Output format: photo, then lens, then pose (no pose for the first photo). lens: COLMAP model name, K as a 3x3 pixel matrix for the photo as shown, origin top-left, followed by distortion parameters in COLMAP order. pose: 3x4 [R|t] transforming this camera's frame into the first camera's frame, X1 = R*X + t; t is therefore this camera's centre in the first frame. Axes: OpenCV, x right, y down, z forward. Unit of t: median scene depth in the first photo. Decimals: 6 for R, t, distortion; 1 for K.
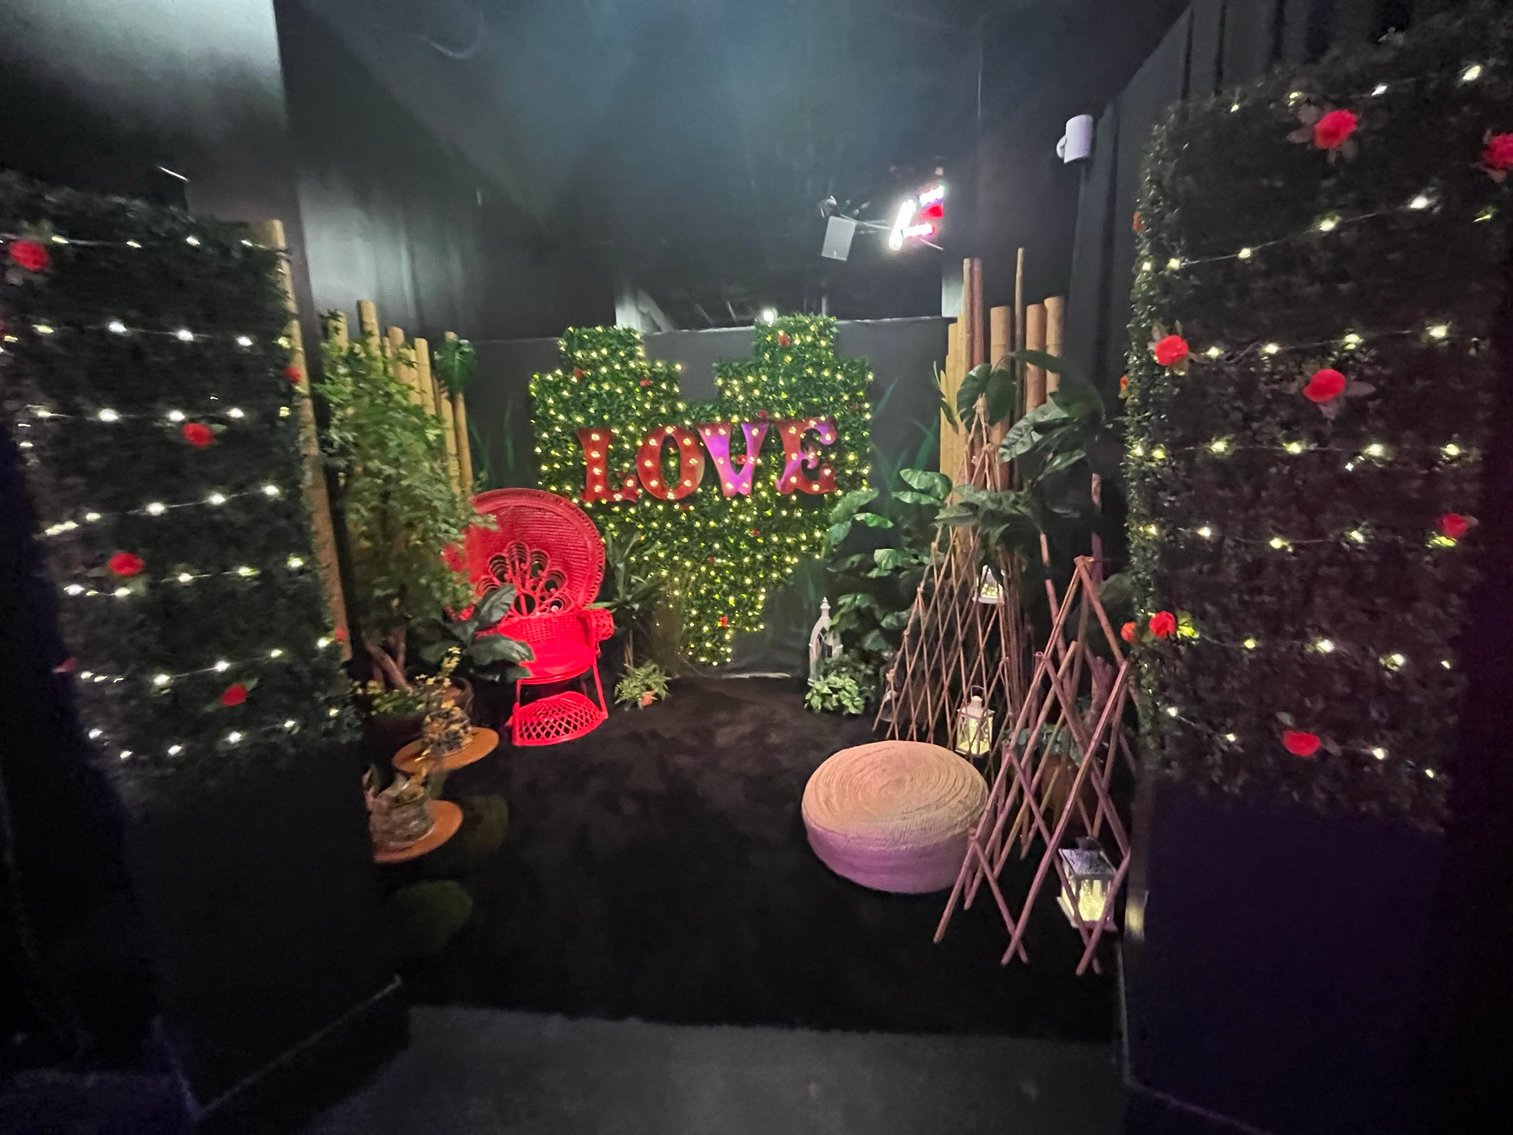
lens RADIAL K [[613.4, 0, 754.6], [0, 613.4, 562.5], [0, 0, 1]] dist [-0.003247, 0.000379]
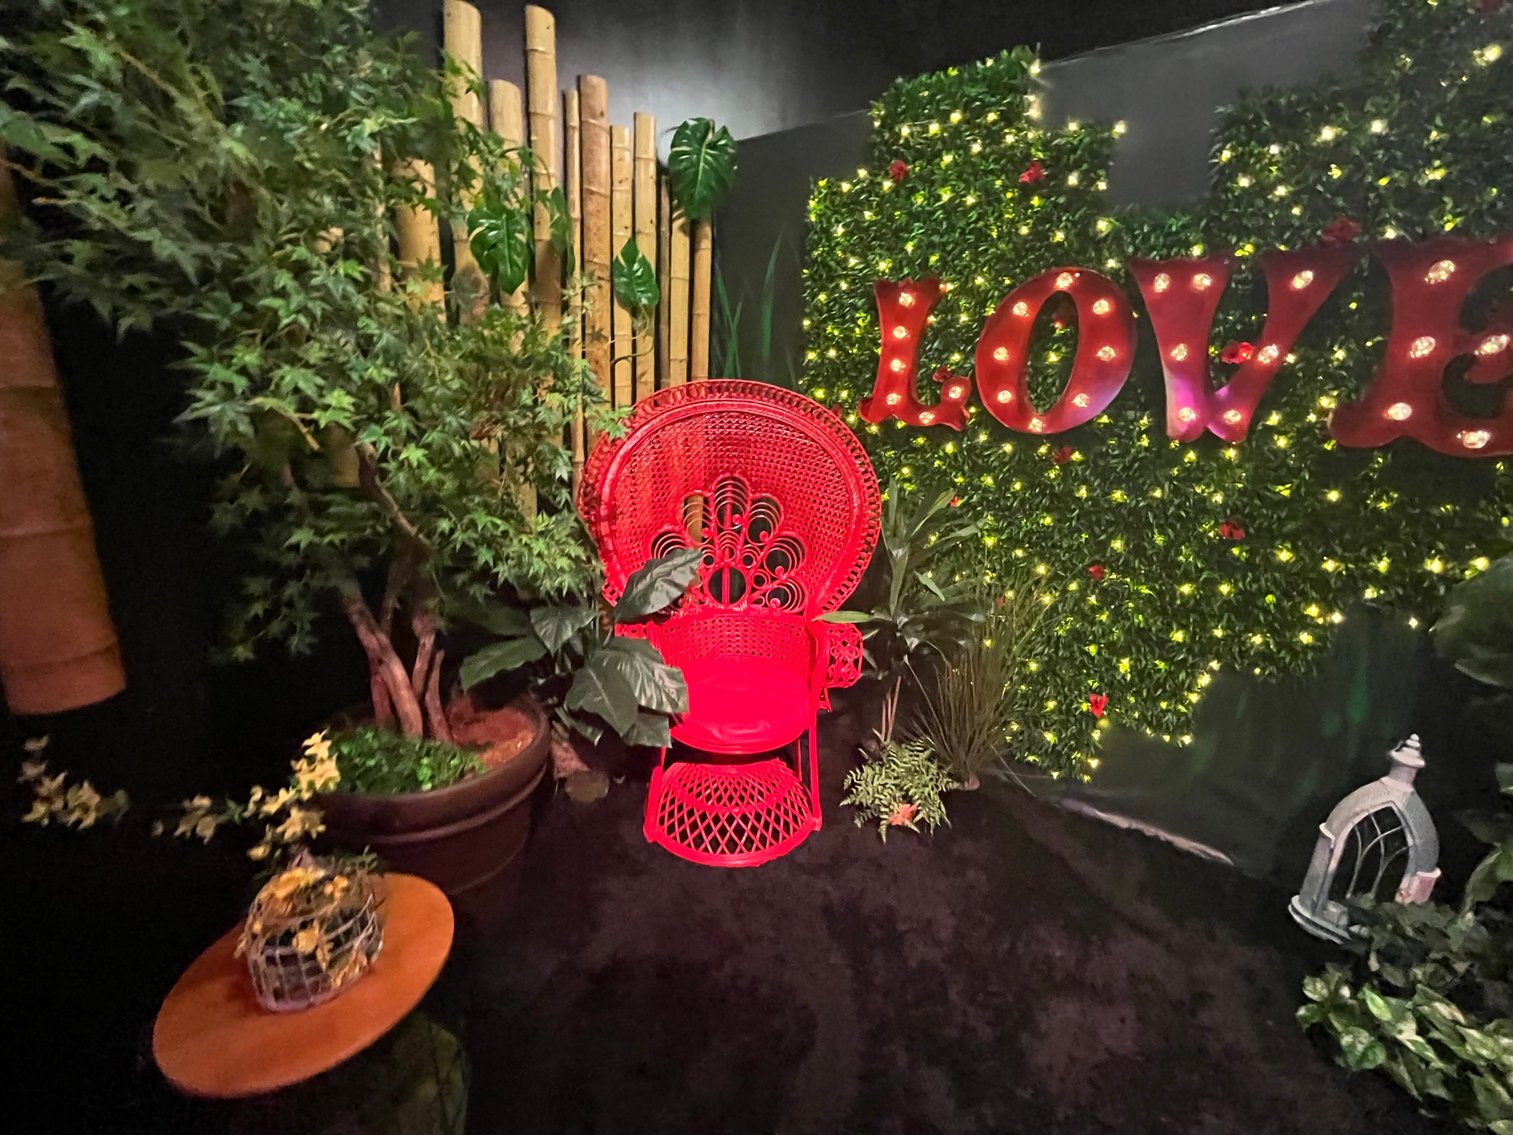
lens RADIAL K [[613.4, 0, 756.5], [0, 613.4, 564.0], [0, 0, 1]] dist [-0.003247, 0.000379]
pose [[0.856239, 0.203175, -0.474947, -0.073654], [-0.162943, 0.978696, 0.124915, -0.026568], [0.490208, -0.029568, 0.871104, 0.471932]]
